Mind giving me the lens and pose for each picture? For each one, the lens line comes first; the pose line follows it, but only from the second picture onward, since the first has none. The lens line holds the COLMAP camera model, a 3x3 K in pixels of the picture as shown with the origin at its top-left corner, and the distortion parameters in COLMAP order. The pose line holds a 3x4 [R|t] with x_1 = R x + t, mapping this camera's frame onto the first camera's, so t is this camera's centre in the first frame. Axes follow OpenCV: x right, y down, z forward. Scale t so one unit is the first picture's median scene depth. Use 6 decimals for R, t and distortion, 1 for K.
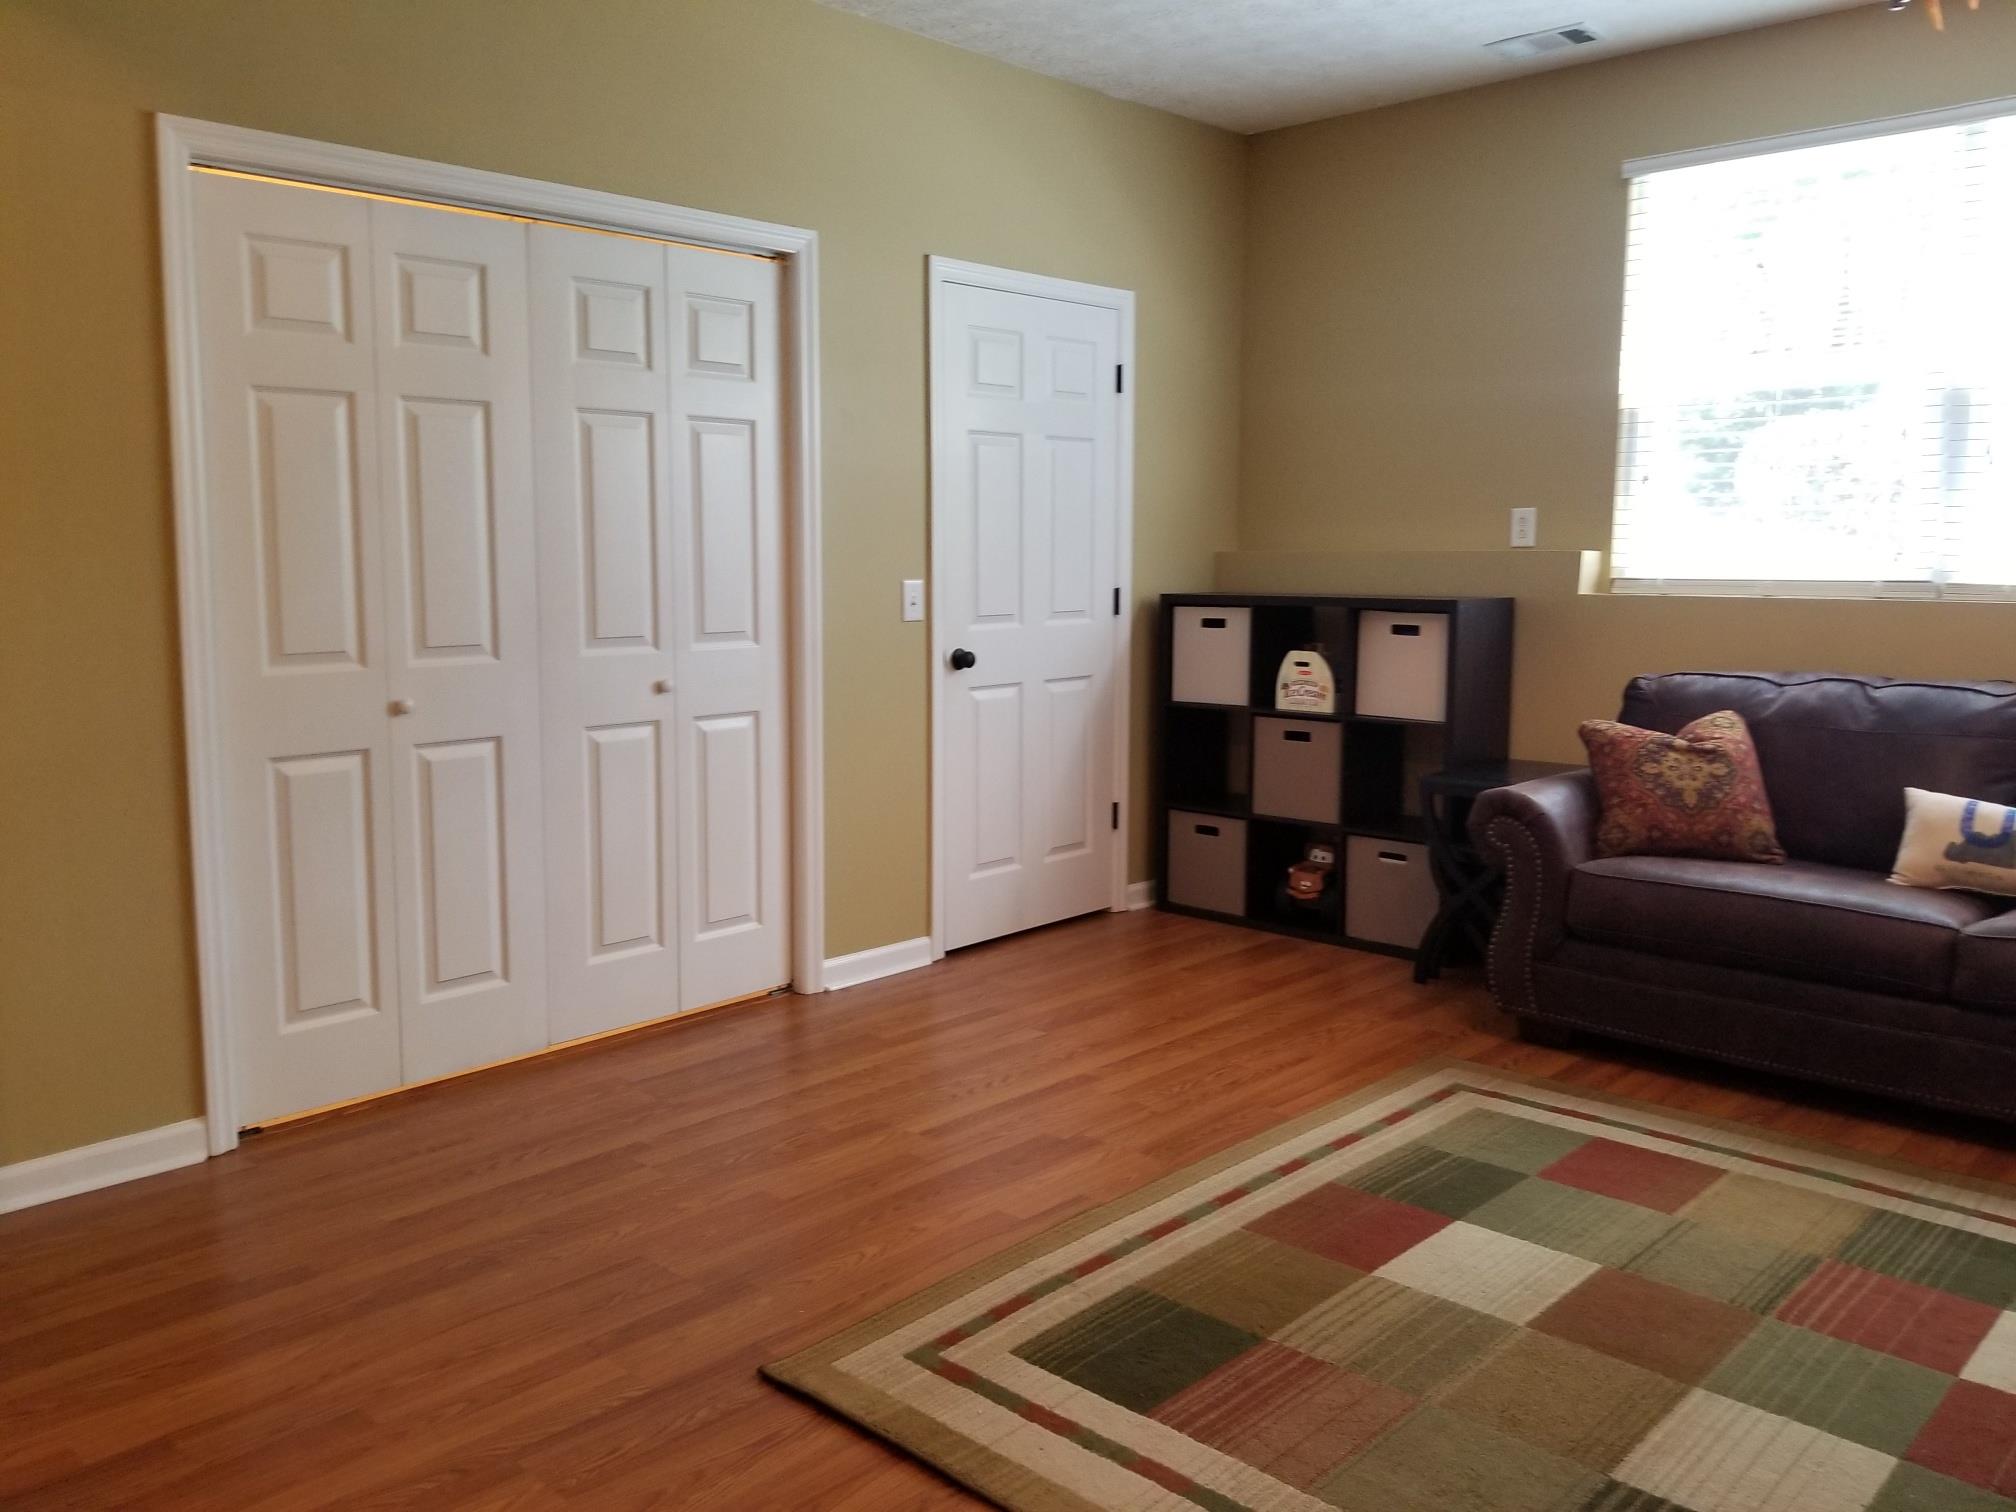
lens RADIAL K [[1569.6, 0, 1020.3], [0, 1569.6, 740.0], [0, 0, 1]] dist [0.066184, -0.109990]
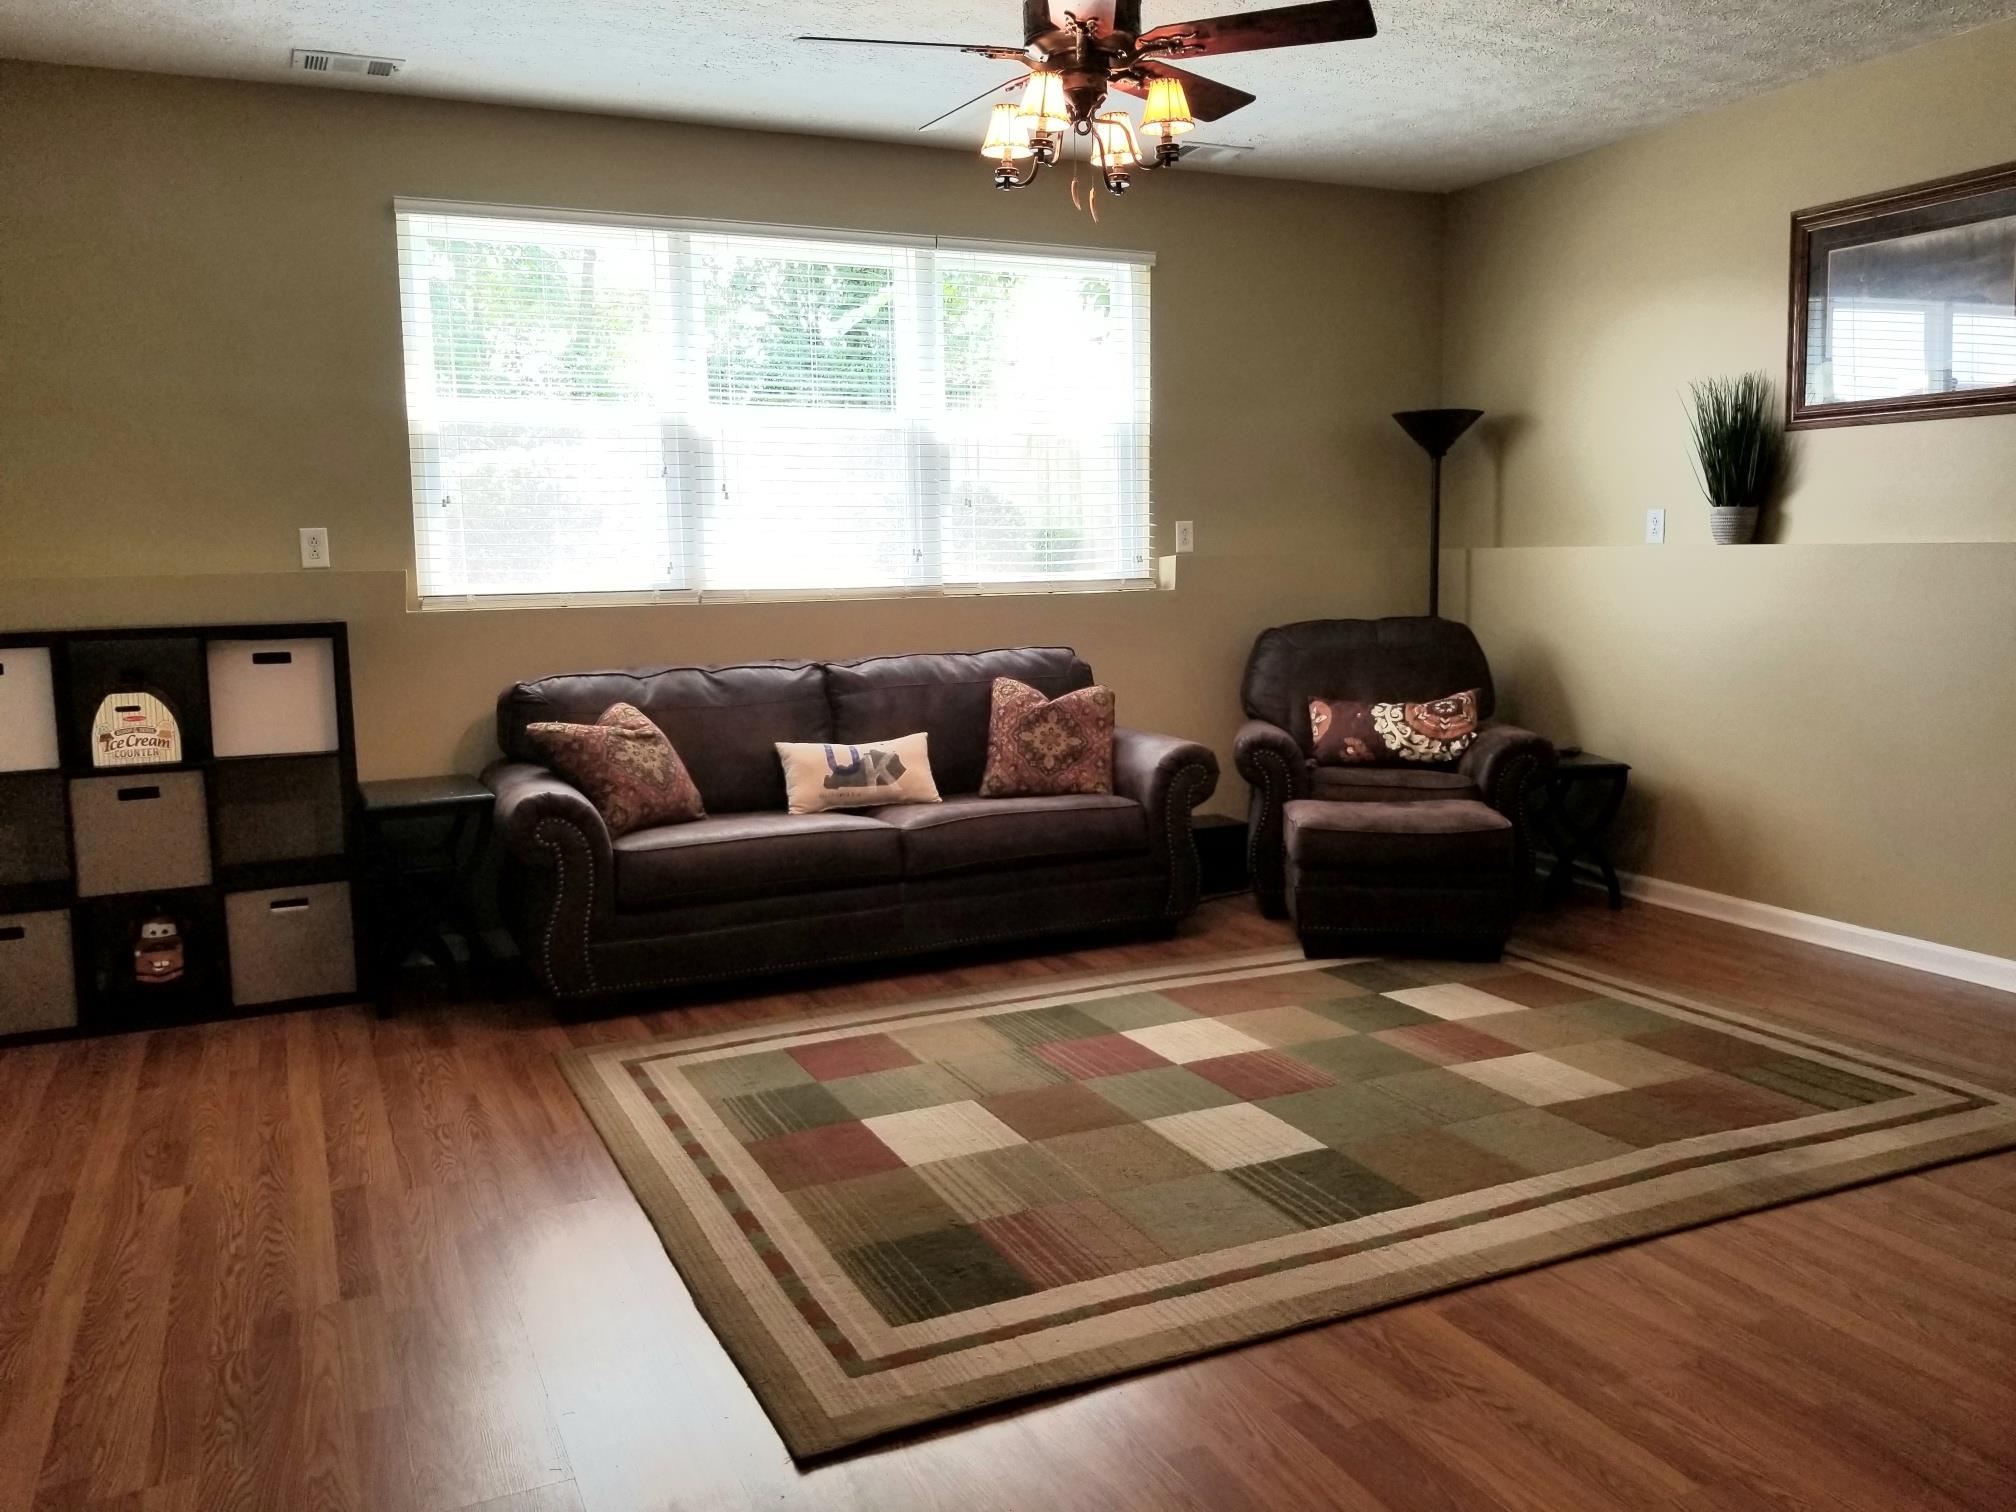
lens RADIAL K [[1569.6, 0, 1003.9], [0, 1569.6, 759.9], [0, 0, 1]] dist [0.066184, -0.109990]
pose [[0.376983, -0.125697, 0.917651, -0.569518], [0.132171, 0.987910, 0.081023, -0.037042], [-0.916741, 0.090743, 0.389039, 0.315931]]
